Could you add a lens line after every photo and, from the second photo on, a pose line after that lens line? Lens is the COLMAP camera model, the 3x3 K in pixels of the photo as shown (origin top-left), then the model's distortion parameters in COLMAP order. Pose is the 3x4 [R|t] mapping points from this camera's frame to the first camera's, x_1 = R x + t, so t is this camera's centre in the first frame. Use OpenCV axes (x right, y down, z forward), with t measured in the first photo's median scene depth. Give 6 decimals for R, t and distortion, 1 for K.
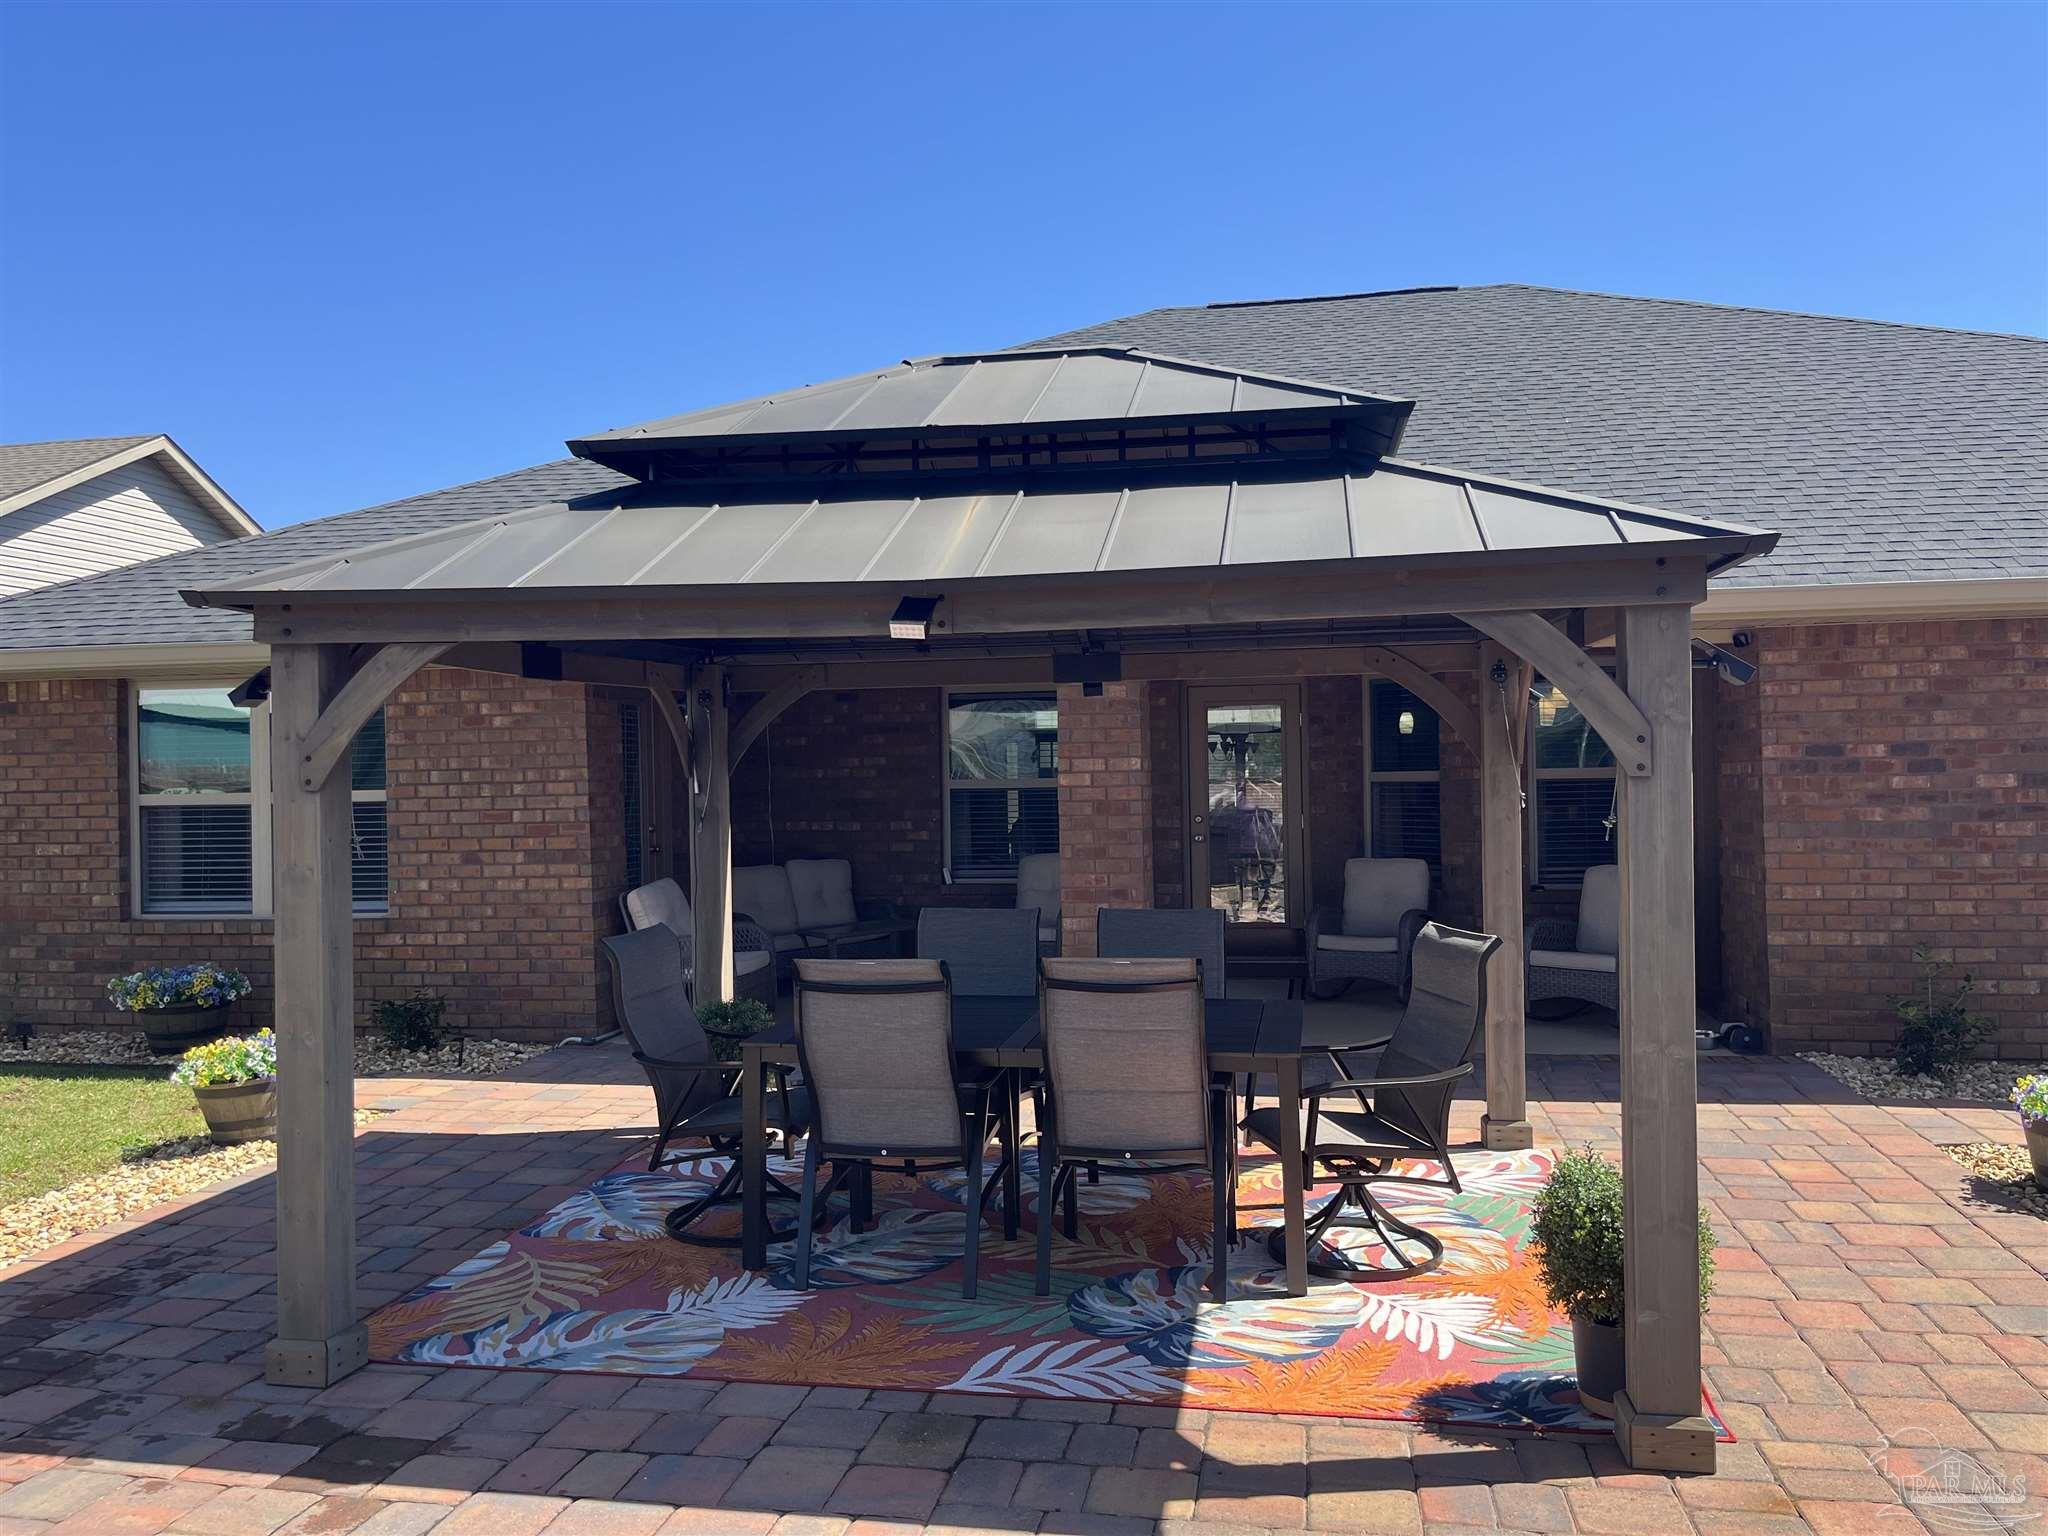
lens RADIAL K [[1544.6, 0, 1032.2], [0, 1544.6, 777.8], [0, 0, 1]] dist [0.073554, -0.098790]
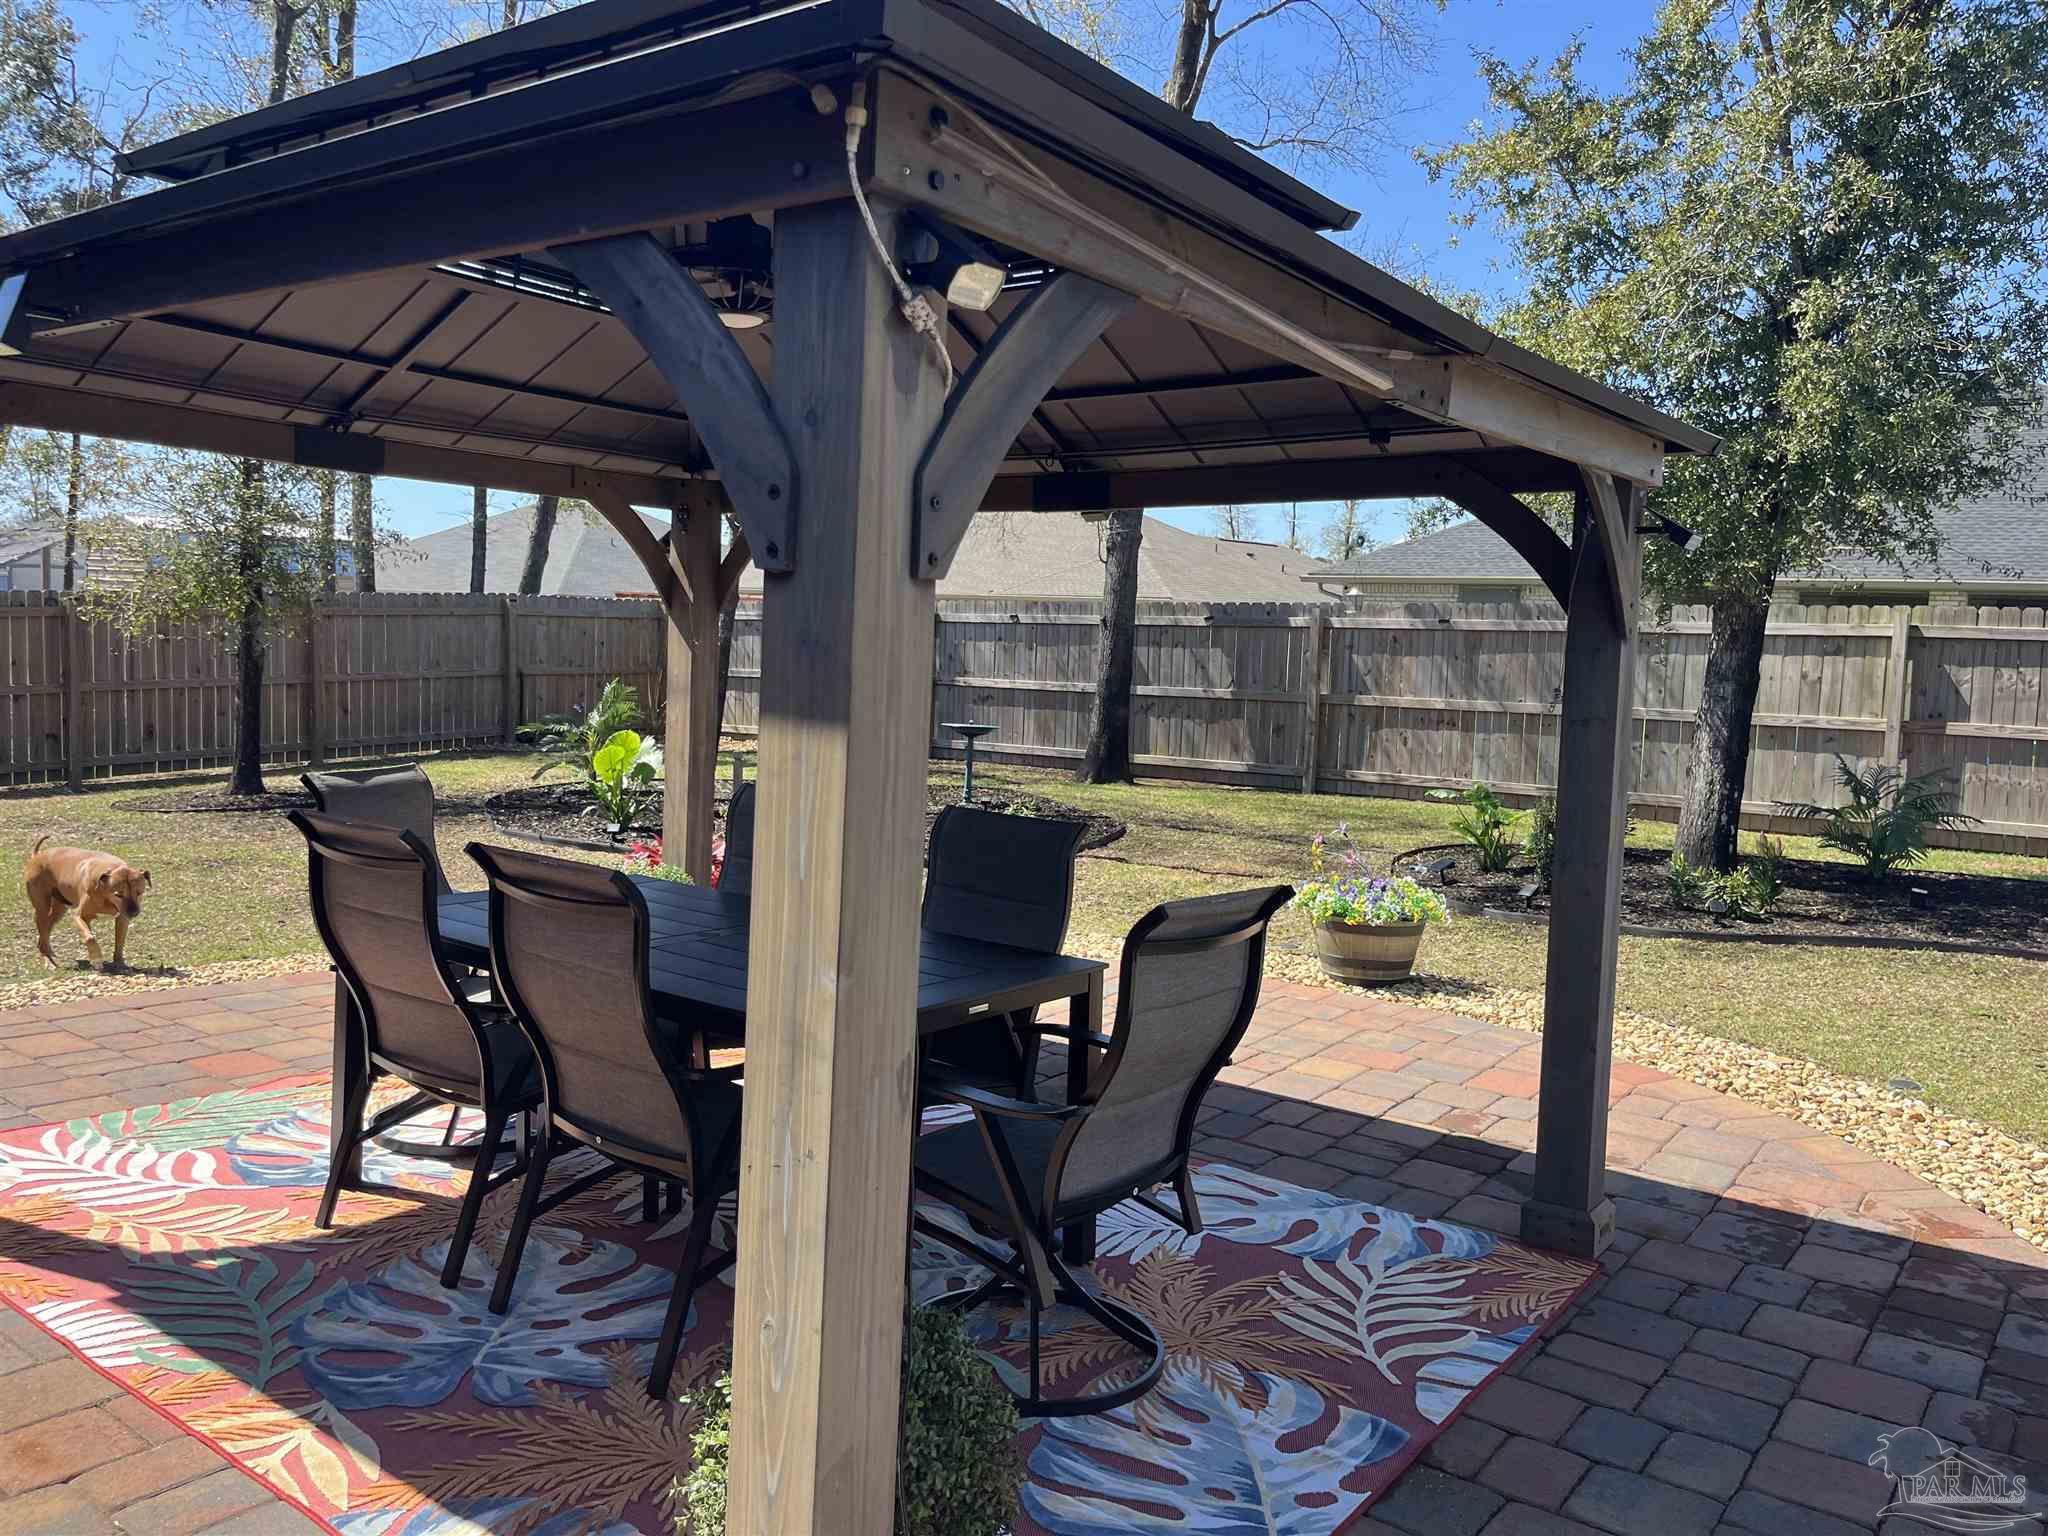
lens RADIAL K [[1544.6, 0, 1032.2], [0, 1544.6, 777.8], [0, 0, 1]] dist [0.073554, -0.098790]
pose [[-0.894998, -0.058637, 0.442199, -0.506219], [-0.023589, 0.996157, 0.084352, 0.018165], [-0.445446, 0.065064, -0.892942, 1.766346]]
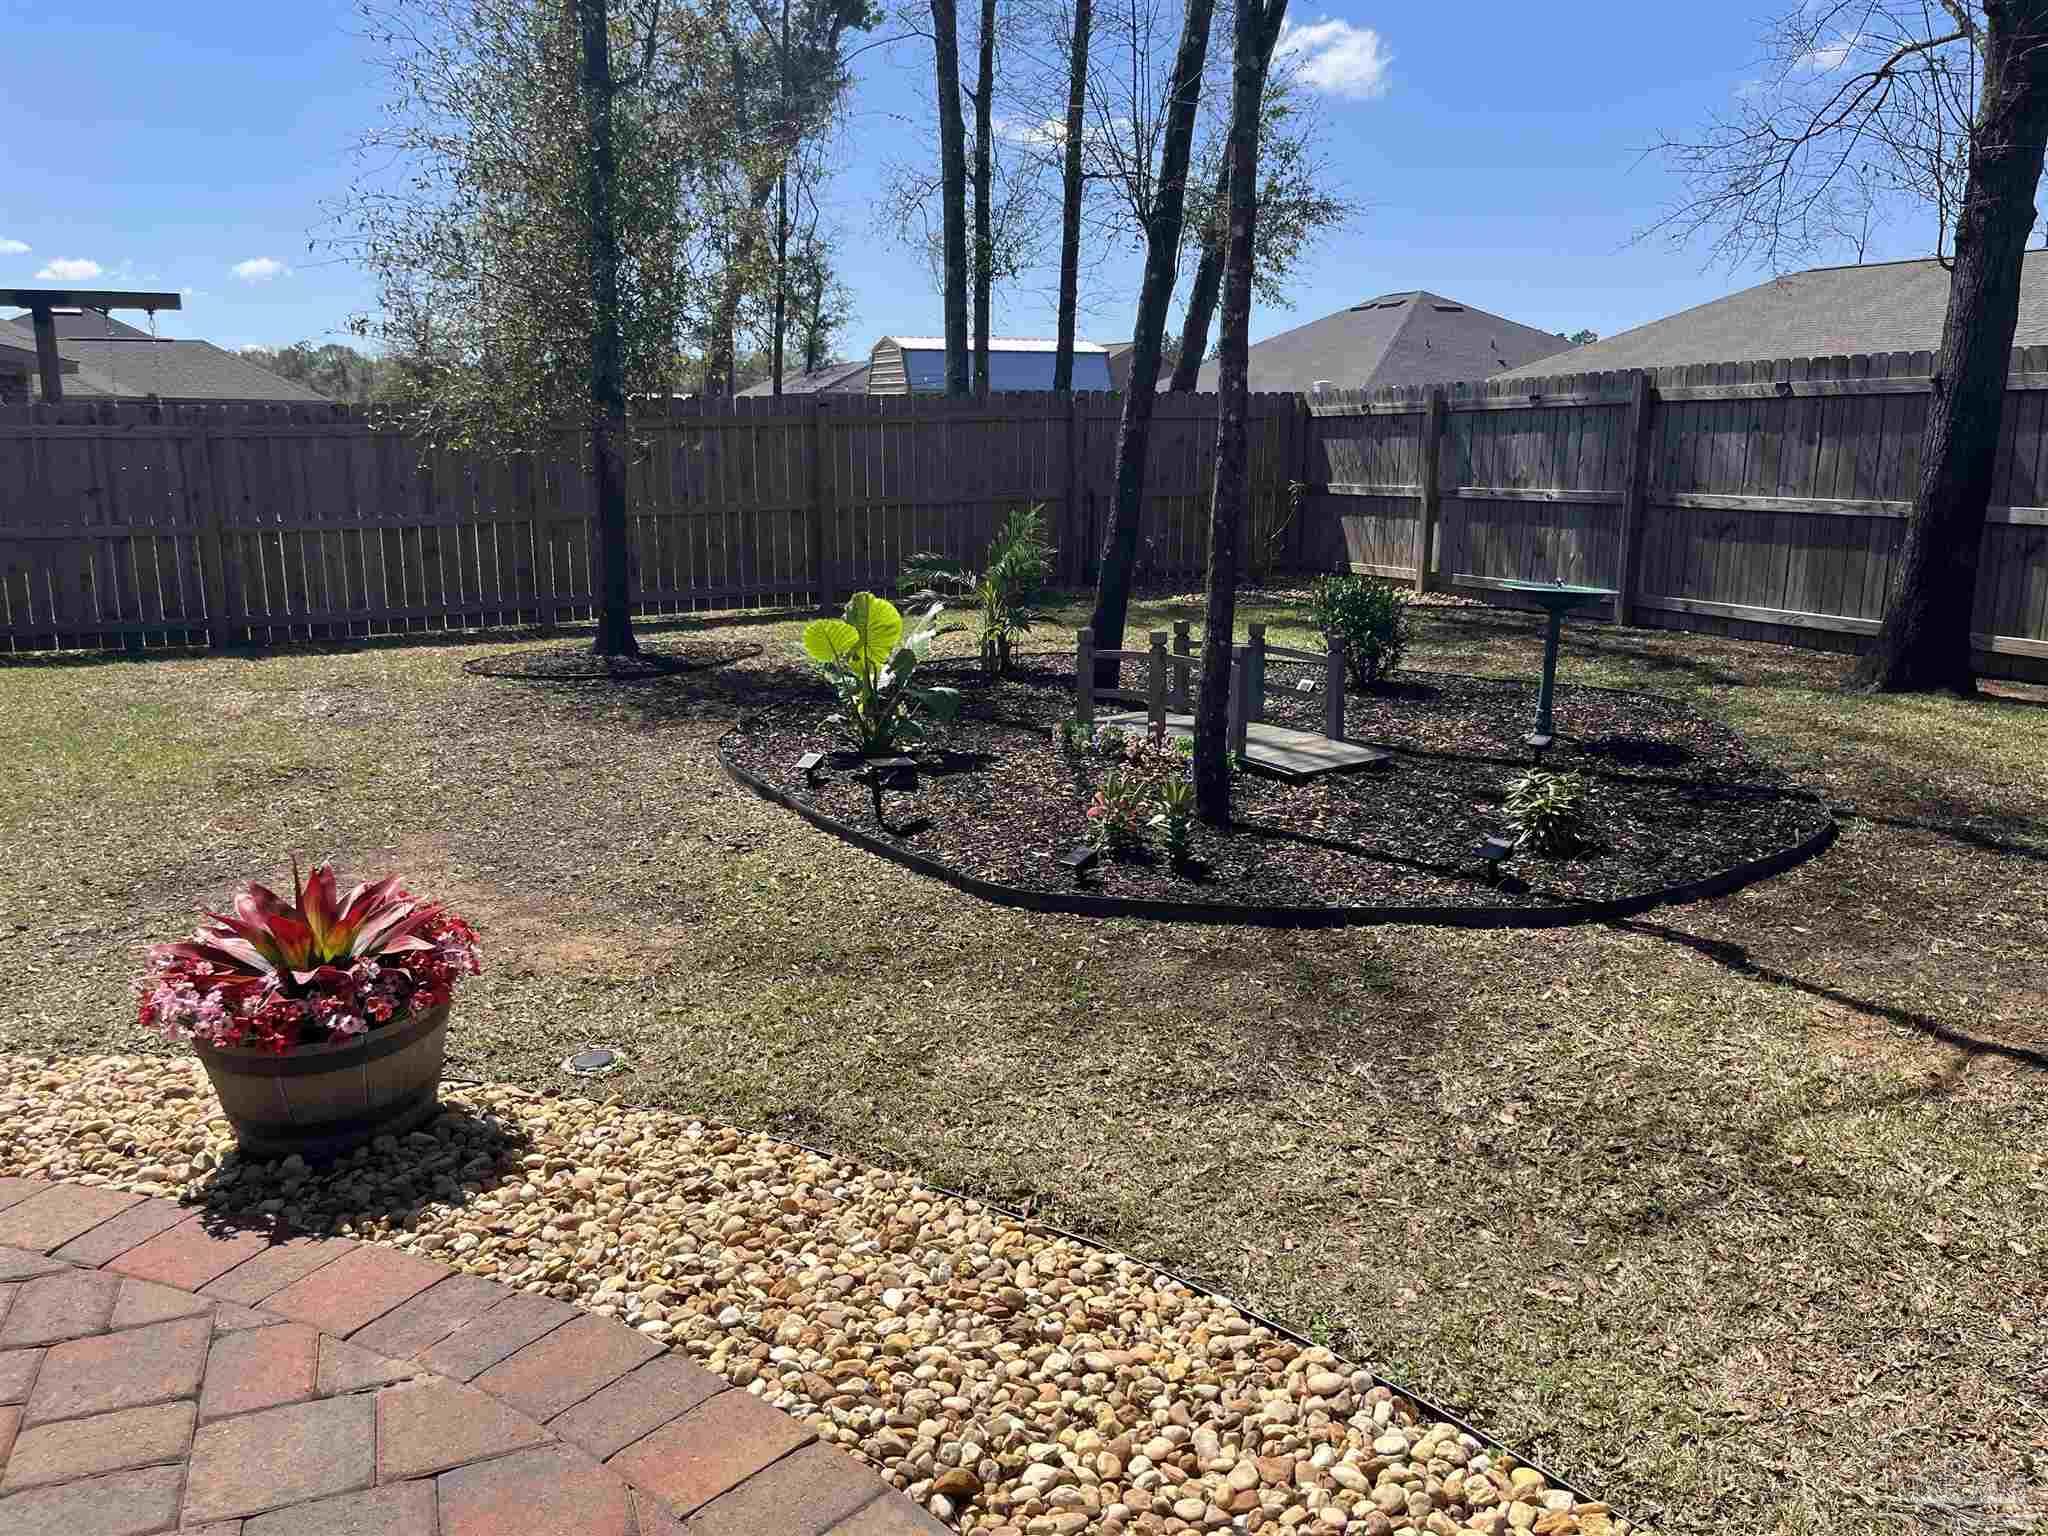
lens RADIAL K [[1544.6, 0, 1032.2], [0, 1544.6, 777.8], [0, 0, 1]] dist [0.073554, -0.098790]
pose [[-0.527186, -0.176127, 0.831297, -0.381391], [-0.003919, 0.978777, 0.204888, 0.025347], [-0.849741, 0.104756, -0.516688, 1.314616]]
